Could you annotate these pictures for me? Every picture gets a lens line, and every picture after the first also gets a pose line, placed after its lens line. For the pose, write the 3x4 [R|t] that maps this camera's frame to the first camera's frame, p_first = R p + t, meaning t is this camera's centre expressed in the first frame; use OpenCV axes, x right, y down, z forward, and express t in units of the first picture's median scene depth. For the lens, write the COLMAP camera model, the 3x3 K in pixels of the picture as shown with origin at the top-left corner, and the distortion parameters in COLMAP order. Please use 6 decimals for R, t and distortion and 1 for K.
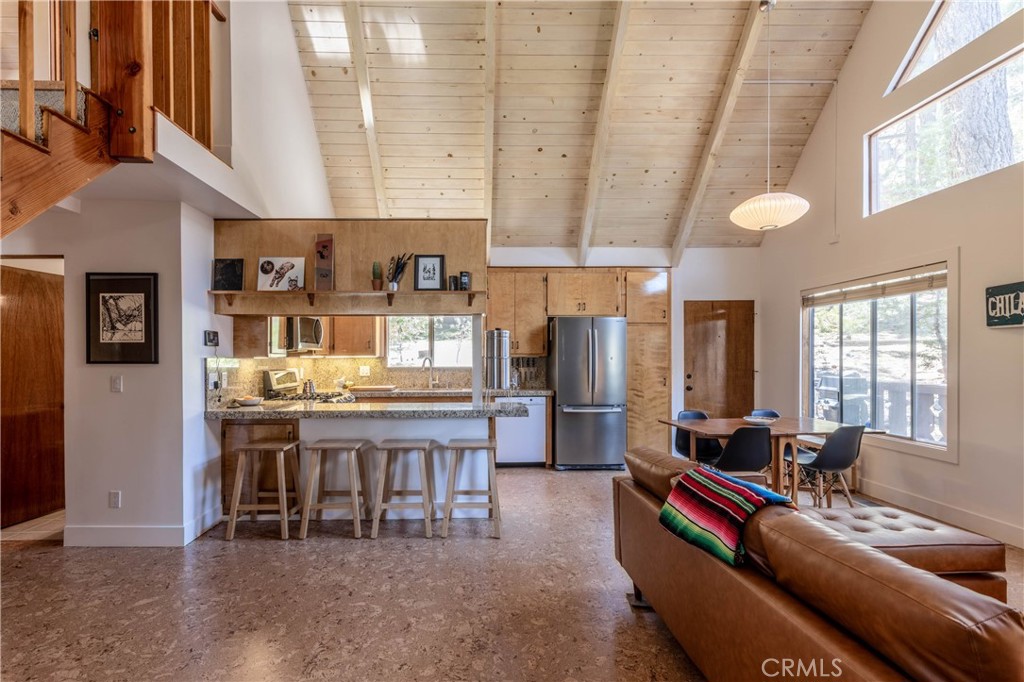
lens RADIAL K [[500.4, 0, 486.8], [0, 500.4, 358.8], [0, 0, 1]] dist [-0.000359, 0.000060]
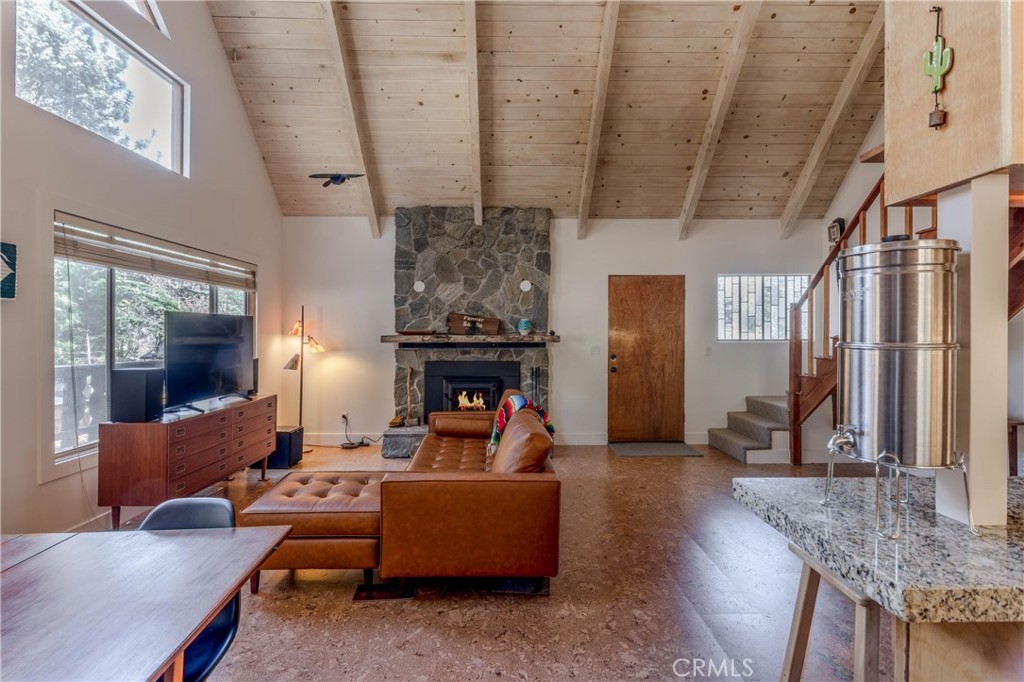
lens RADIAL K [[494.5, 0, 506.0], [0, 494.5, 333.7], [0, 0, 1]] dist [0.001457, -0.000572]
pose [[-0.999867, 0.005642, 0.015295, 0.190353], [0.005804, 0.999927, 0.010565, -0.009678], [-0.015234, 0.010652, -0.999827, 1.056388]]
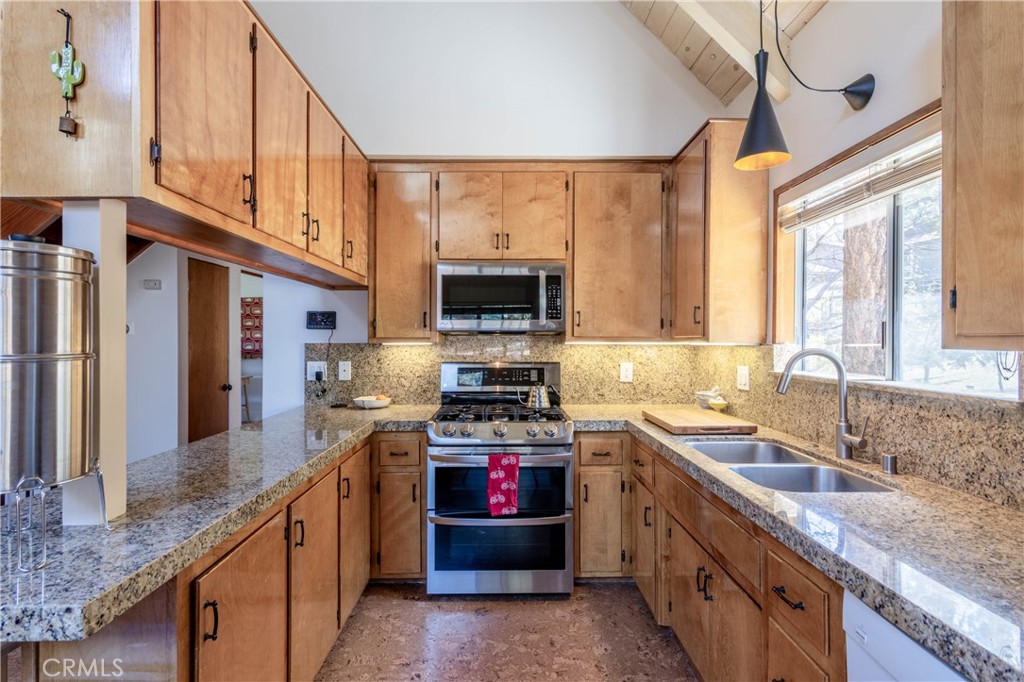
lens RADIAL K [[500.8, 0, 516.5], [0, 500.8, 339.9], [0, 0, 1]] dist [0.002657, -0.000386]
pose [[-0.001953, 0.003591, -0.999992, 0.222622], [-0.007509, 0.999965, 0.003606, -0.010096], [0.999970, 0.007516, -0.001926, 1.030233]]
